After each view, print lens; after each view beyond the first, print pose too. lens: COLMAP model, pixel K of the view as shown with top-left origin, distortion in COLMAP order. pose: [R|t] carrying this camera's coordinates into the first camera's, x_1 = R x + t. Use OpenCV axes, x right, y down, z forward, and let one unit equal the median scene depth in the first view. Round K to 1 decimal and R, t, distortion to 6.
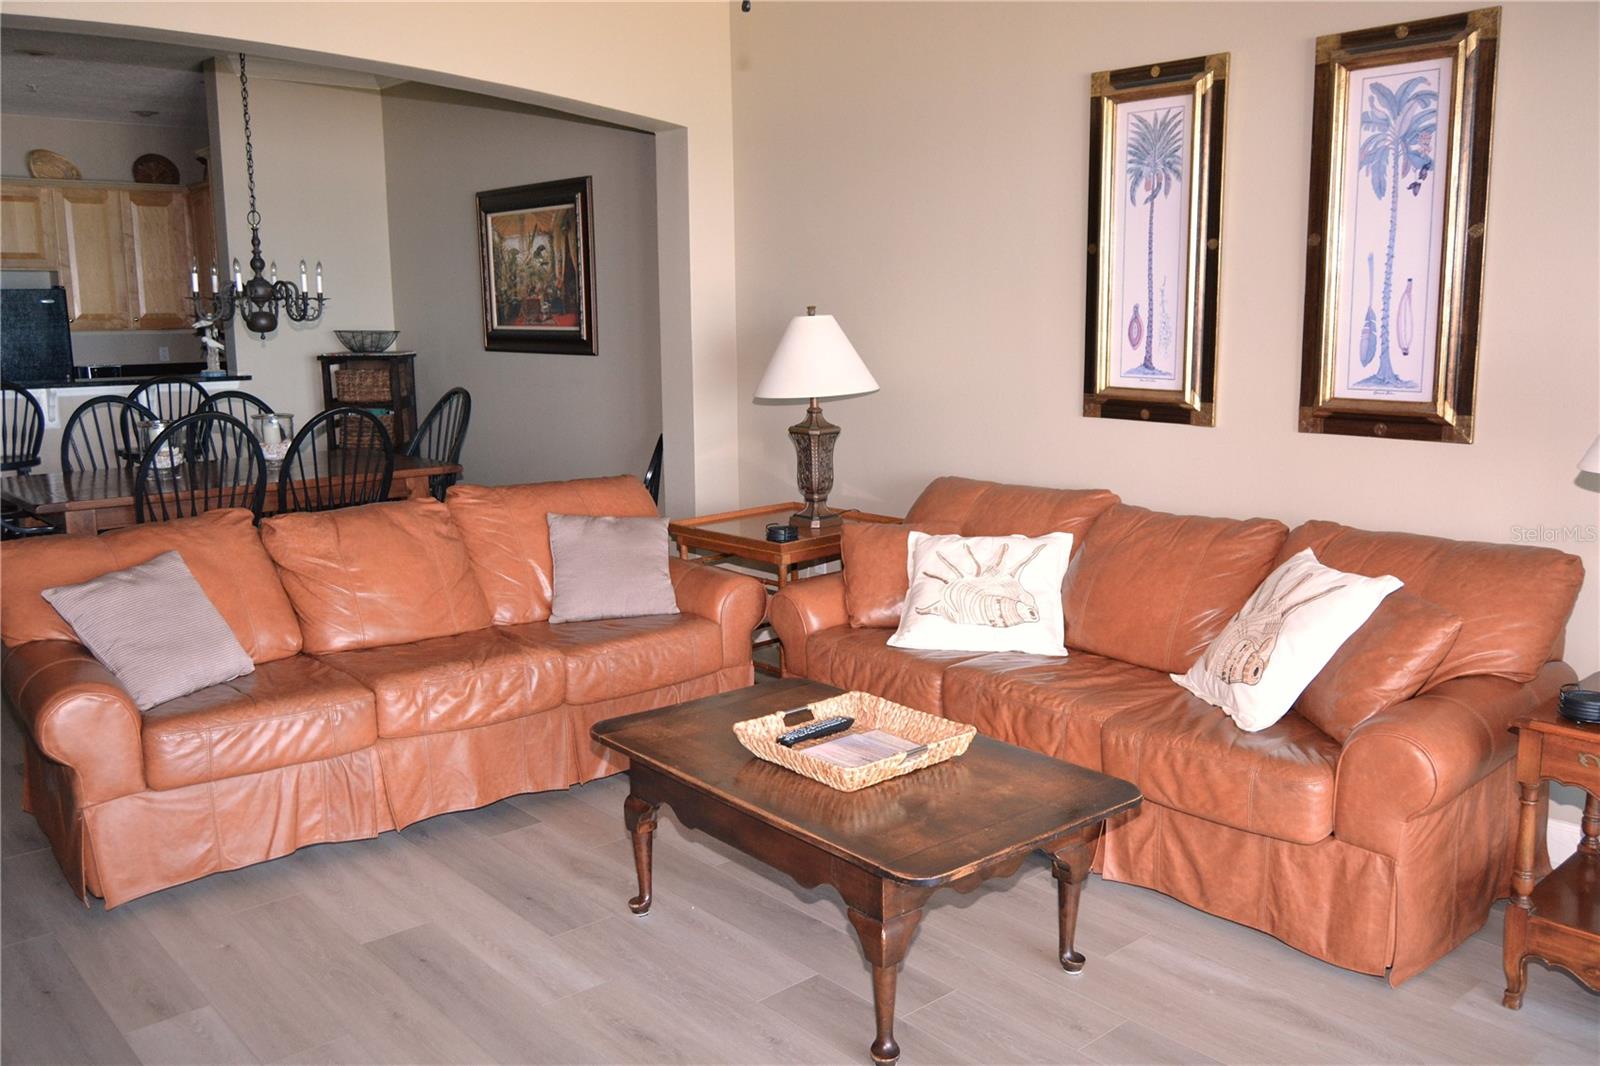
lens RADIAL K [[1313.8, 0, 800.0], [0, 1313.8, 533.0], [0, 0, 1]] dist [0.003765, 0.005777]
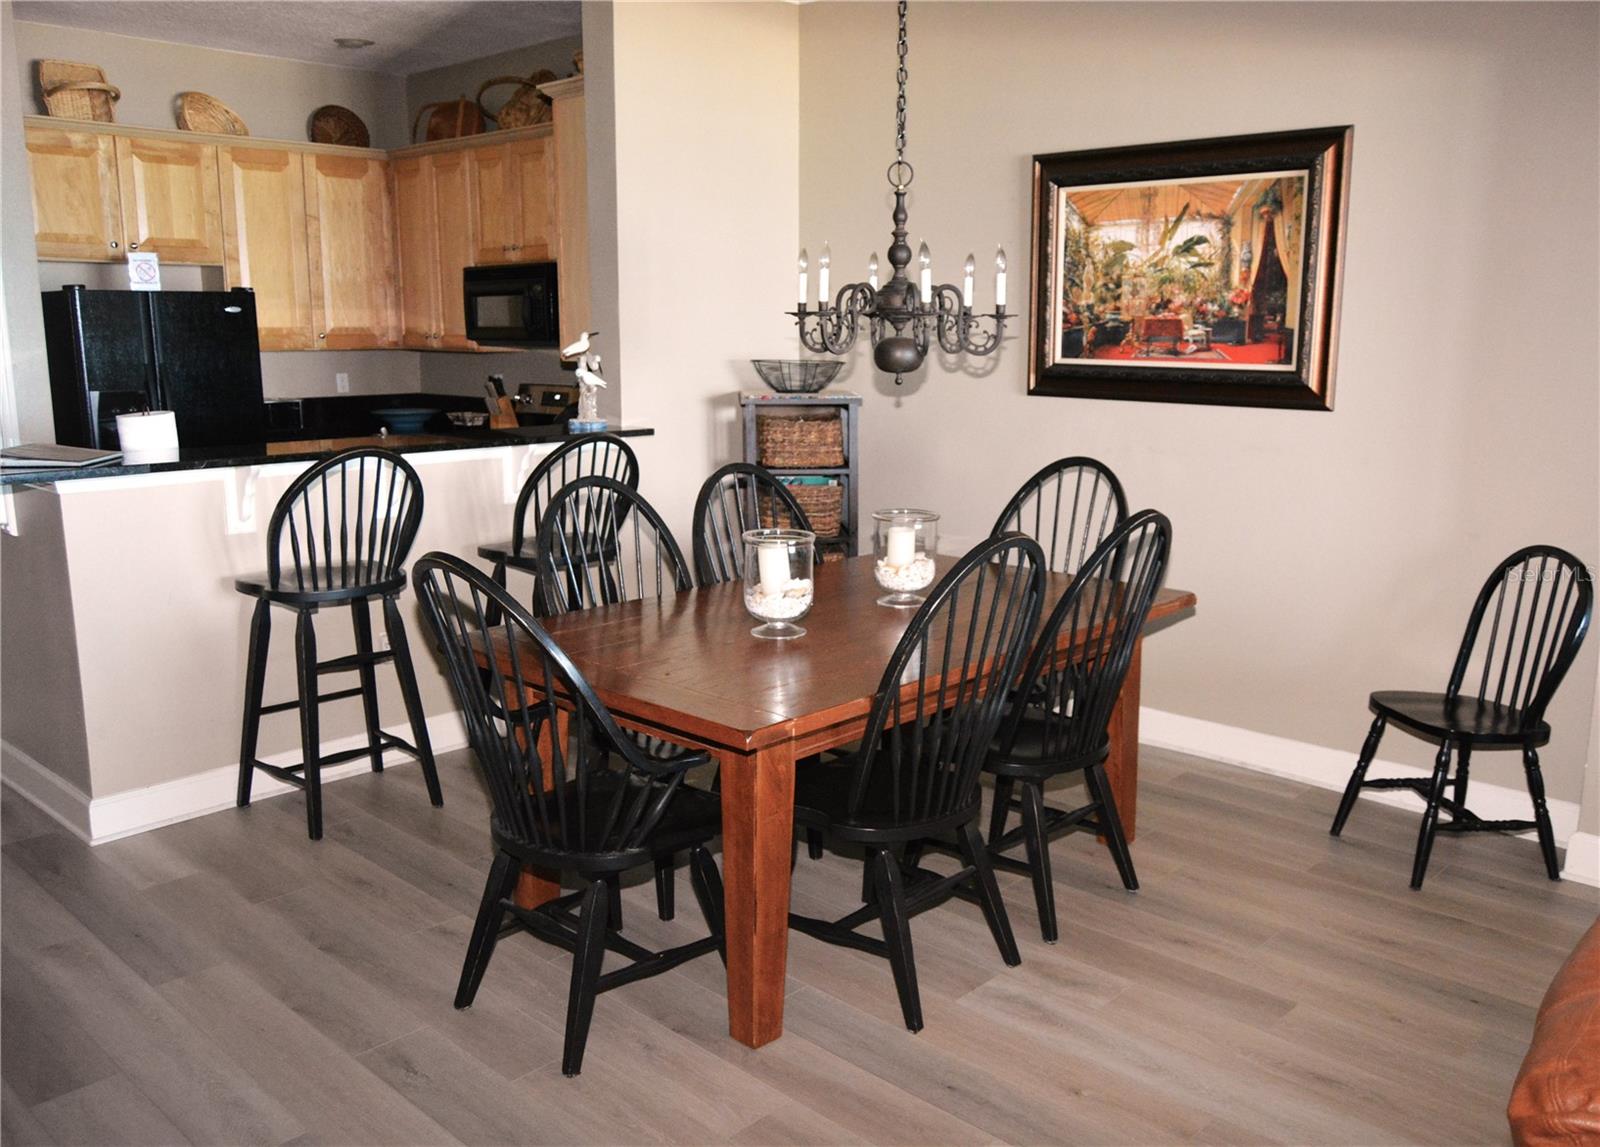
lens RADIAL K [[1295.6, 0, 800.0], [0, 1295.6, 573.5], [0, 0, 1]] dist [-0.011685, 0.002599]
pose [[0.994457, -0.006203, 0.104957, -0.434778], [0.003815, 0.999730, 0.022940, -0.065311], [-0.105071, -0.022412, 0.994212, 0.366578]]
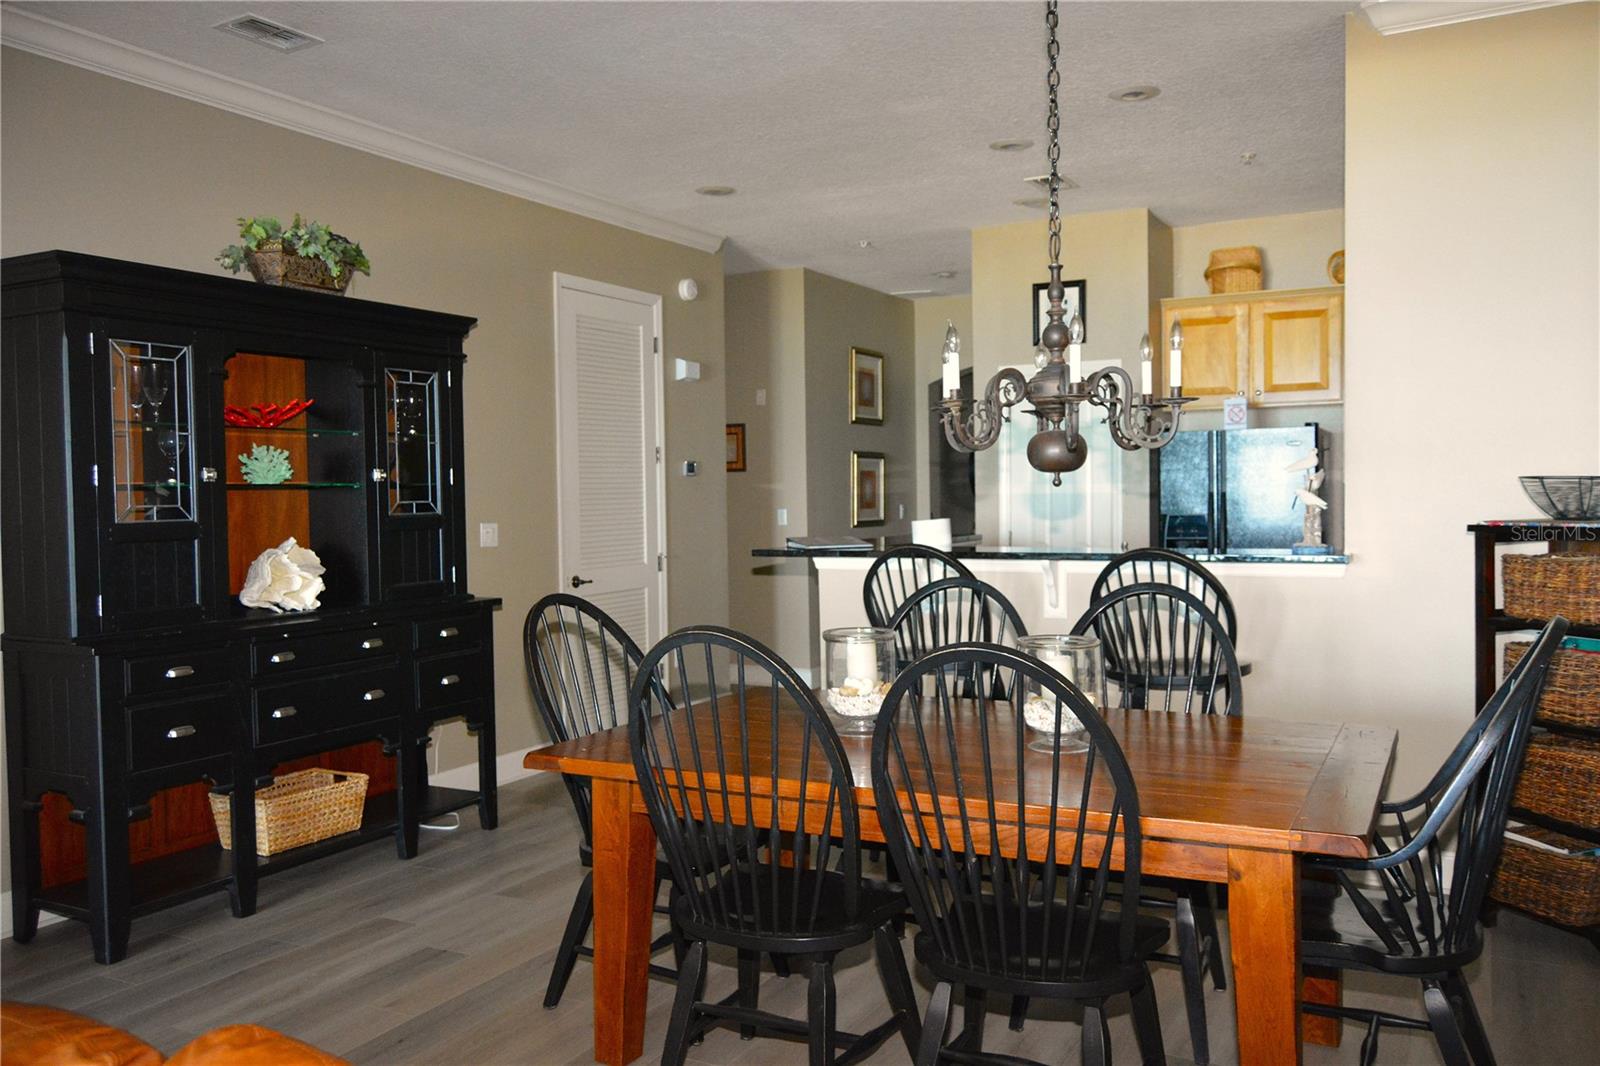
lens RADIAL K [[1313.8, 0, 800.0], [0, 1313.8, 533.0], [0, 0, 1]] dist [0.003765, 0.005777]
pose [[0.375078, 0.025289, -0.926648, 0.007763], [-0.139966, 0.989712, -0.029644, -0.085624], [0.916366, 0.140818, 0.374759, 0.612011]]
